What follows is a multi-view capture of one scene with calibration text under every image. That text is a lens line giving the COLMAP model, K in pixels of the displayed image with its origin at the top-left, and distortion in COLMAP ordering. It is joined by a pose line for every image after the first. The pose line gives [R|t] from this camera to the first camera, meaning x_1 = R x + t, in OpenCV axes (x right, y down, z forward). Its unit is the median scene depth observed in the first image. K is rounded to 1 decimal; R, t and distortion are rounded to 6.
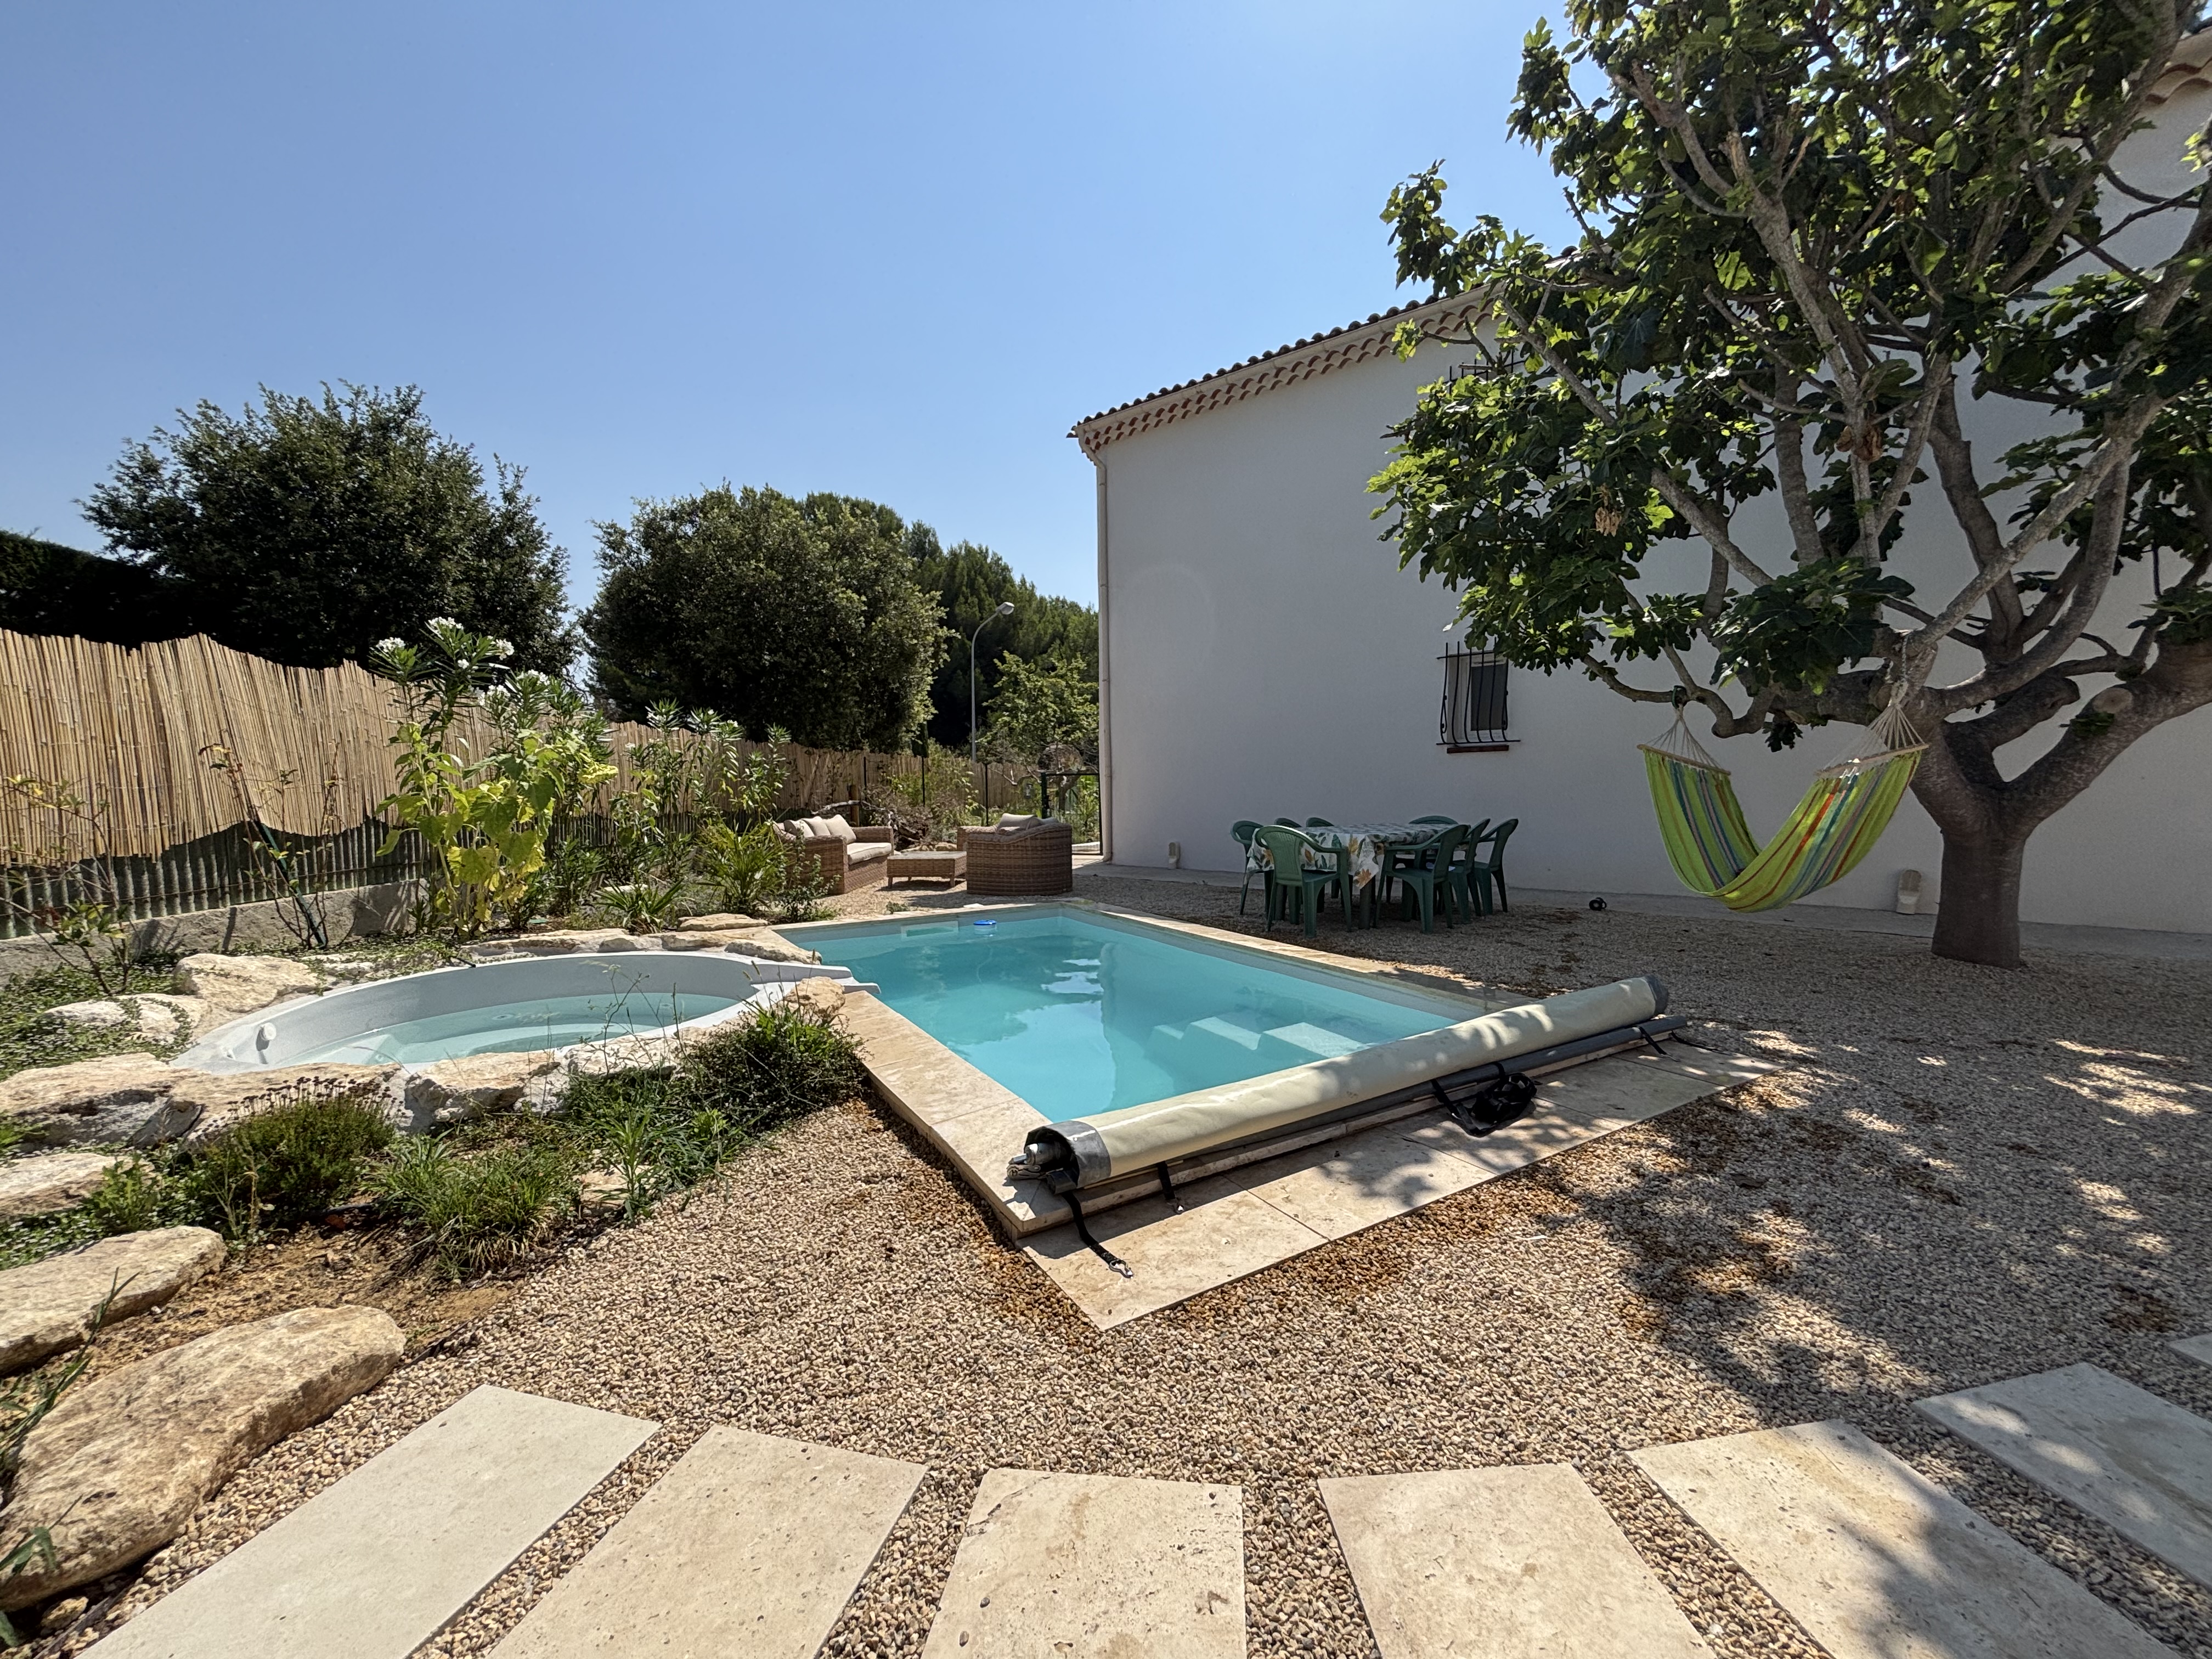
lens RADIAL K [[900.4, 0, 1101.5], [0, 900.4, 832.6], [0, 0, 1]] dist [0.004491, -0.001358]
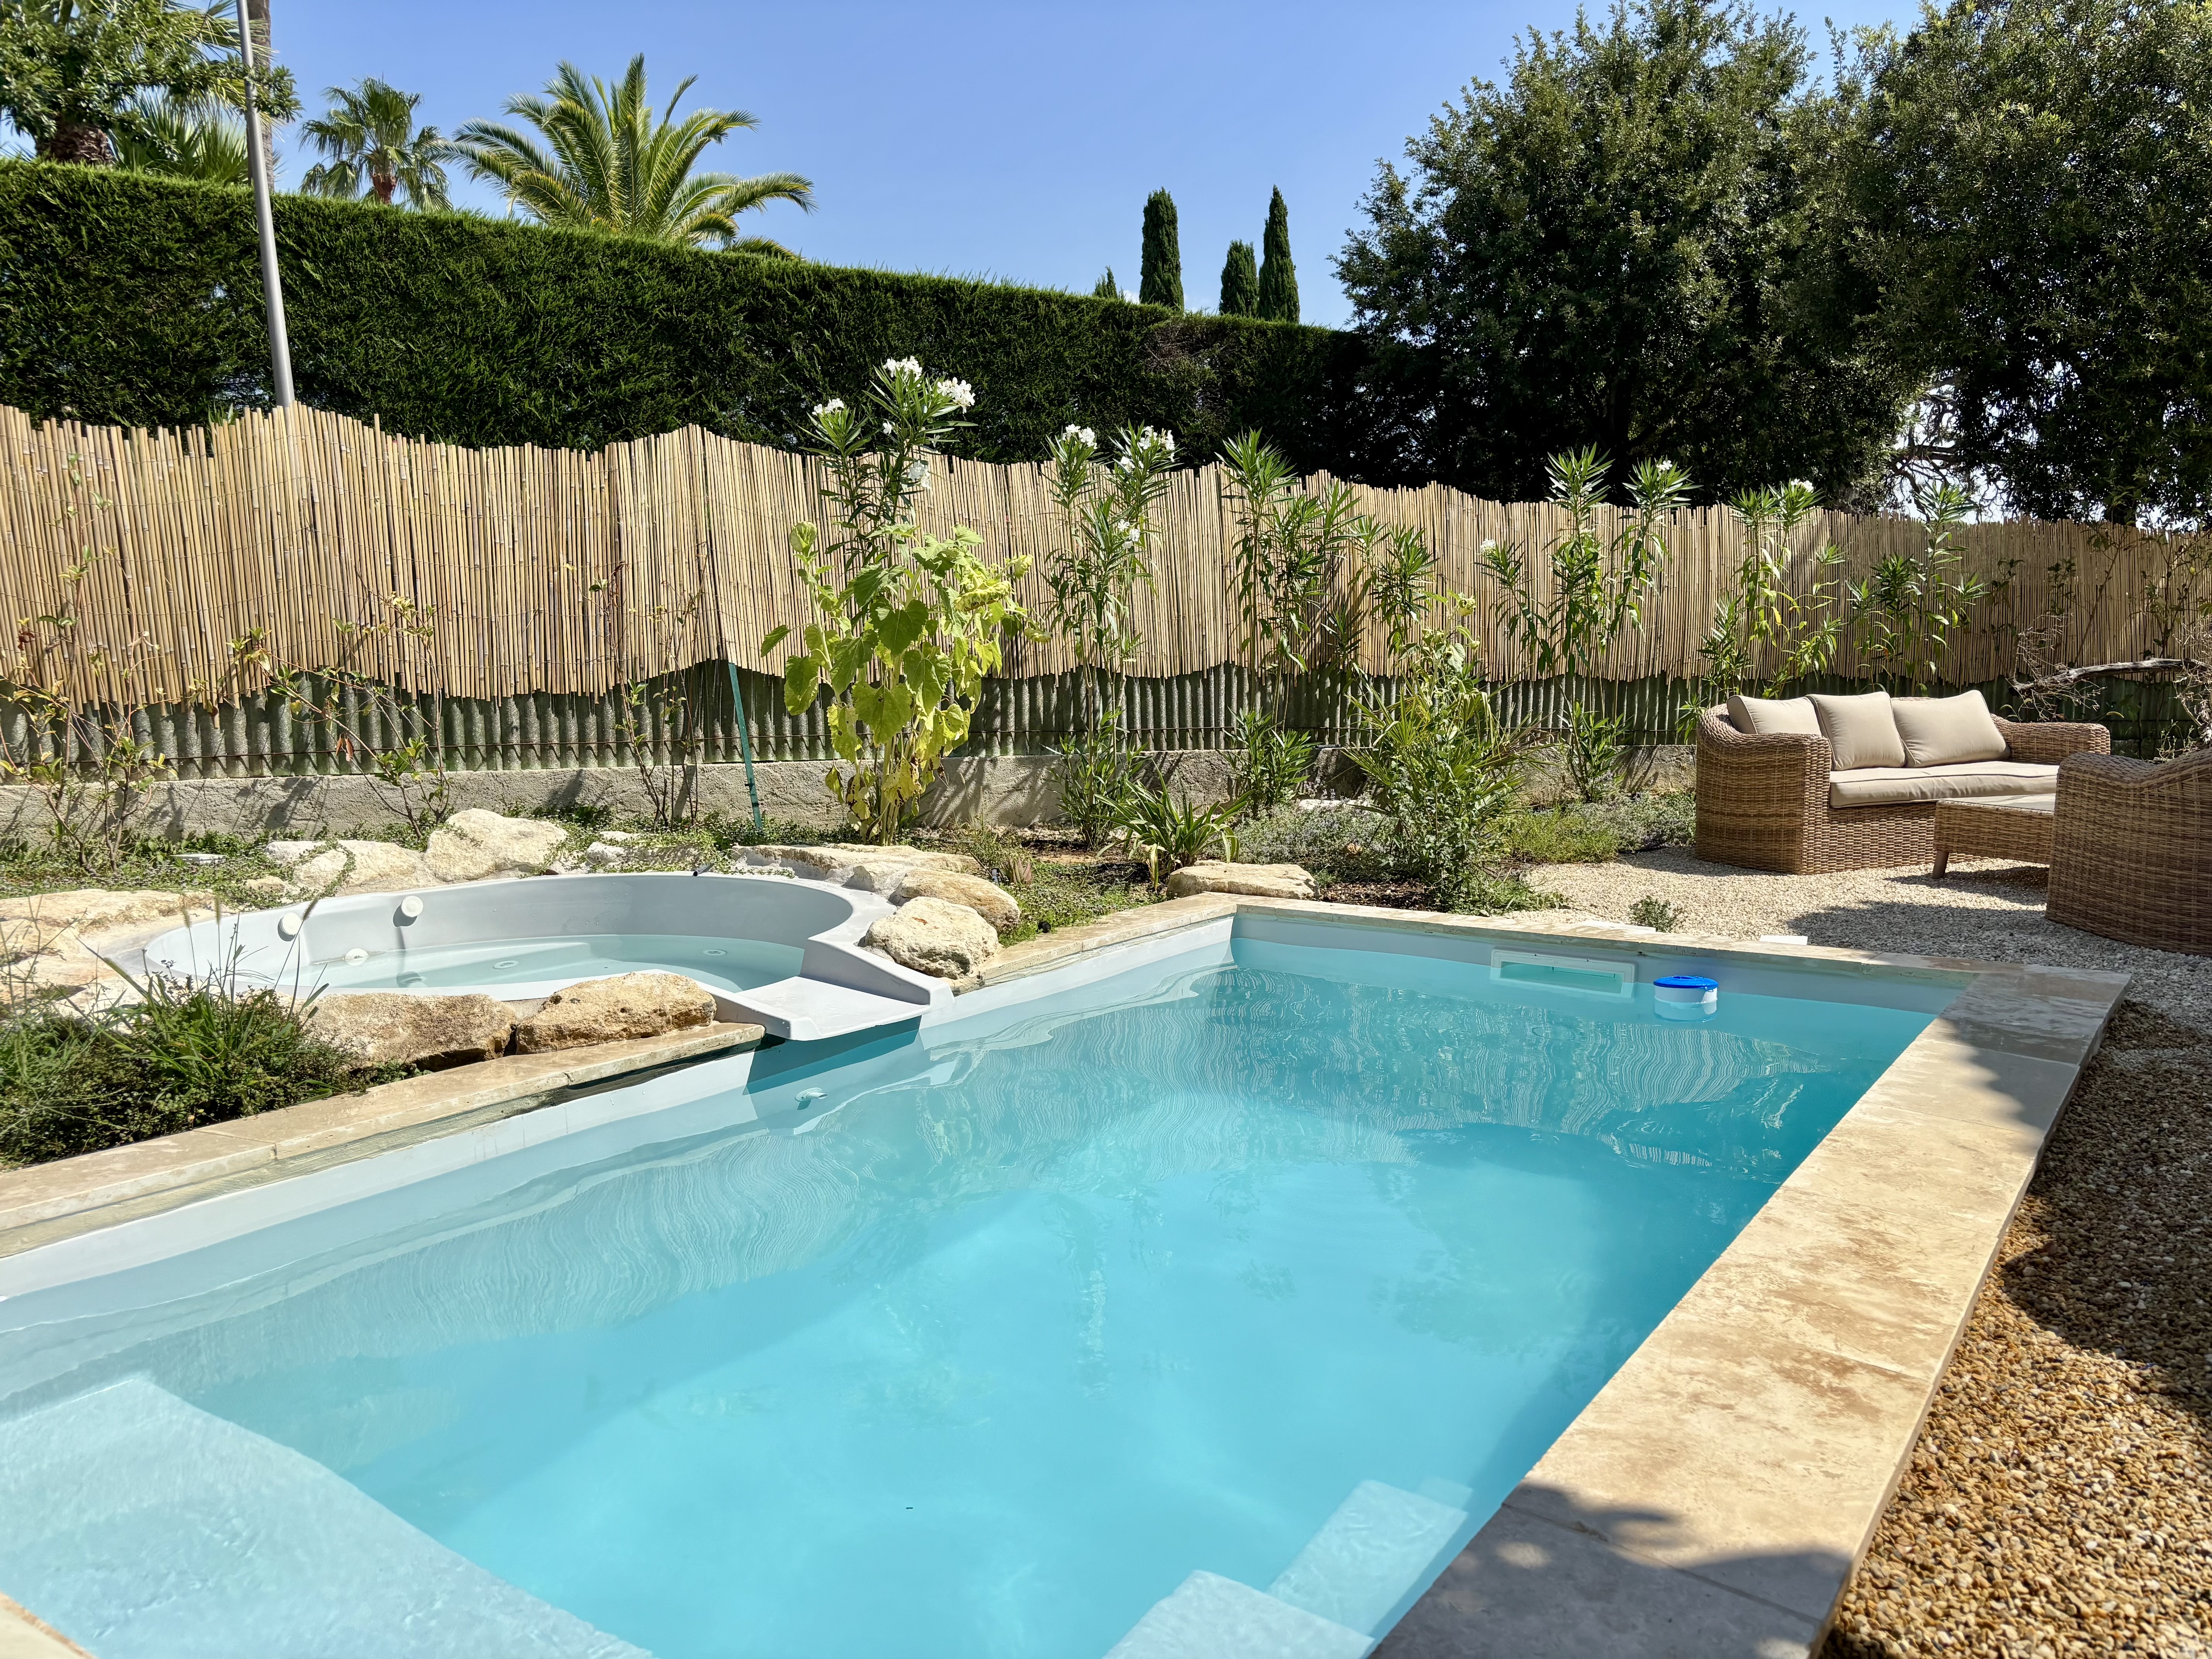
lens RADIAL K [[1677.6, 0, 1094.6], [0, 1677.6, 825.0], [0, 0, 1]] dist [0.030085, -0.029502]
pose [[0.414287, 0.109795, -0.903500, 0.557126], [-0.052628, 0.993926, 0.096652, -0.029046], [0.908623, 0.007508, 0.417549, 0.708059]]
